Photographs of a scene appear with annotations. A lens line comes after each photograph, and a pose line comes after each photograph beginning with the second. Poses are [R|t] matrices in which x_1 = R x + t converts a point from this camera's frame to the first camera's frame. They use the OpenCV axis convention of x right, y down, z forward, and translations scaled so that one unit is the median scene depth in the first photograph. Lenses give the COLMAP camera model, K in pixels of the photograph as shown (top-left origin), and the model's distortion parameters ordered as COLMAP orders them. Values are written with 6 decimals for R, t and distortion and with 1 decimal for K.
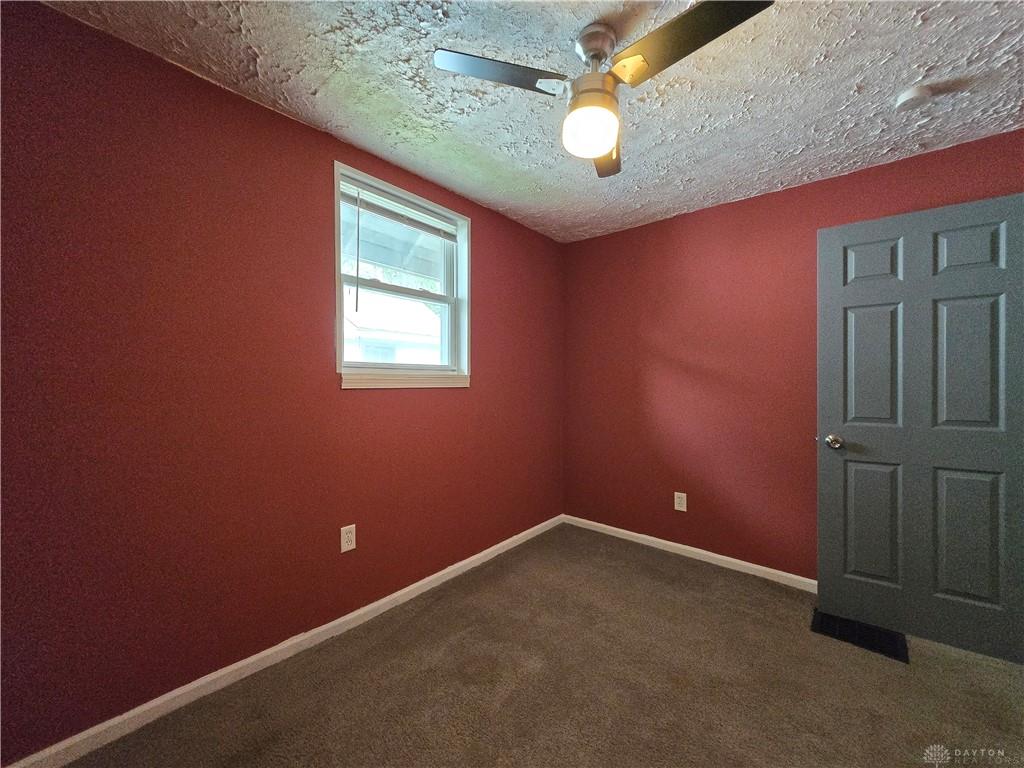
lens RADIAL K [[401.0, 0, 512.2], [0, 401.0, 386.0], [0, 0, 1]] dist [0.000243, -0.000262]
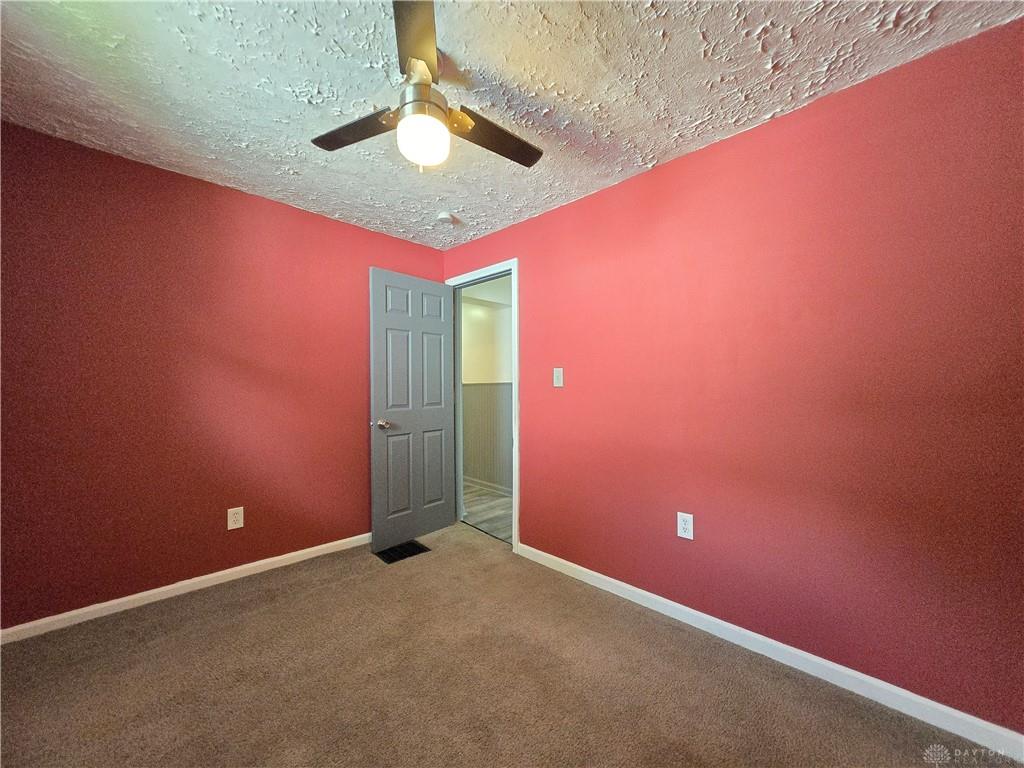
lens RADIAL K [[401.0, 0, 511.0], [0, 401.0, 382.4], [0, 0, 1]] dist [0.000243, -0.000262]
pose [[0.074289, 0.004299, 0.997228, -0.566965], [0.010629, 0.999930, -0.005102, 0.007476], [-0.997180, 0.010978, 0.074238, 0.474696]]
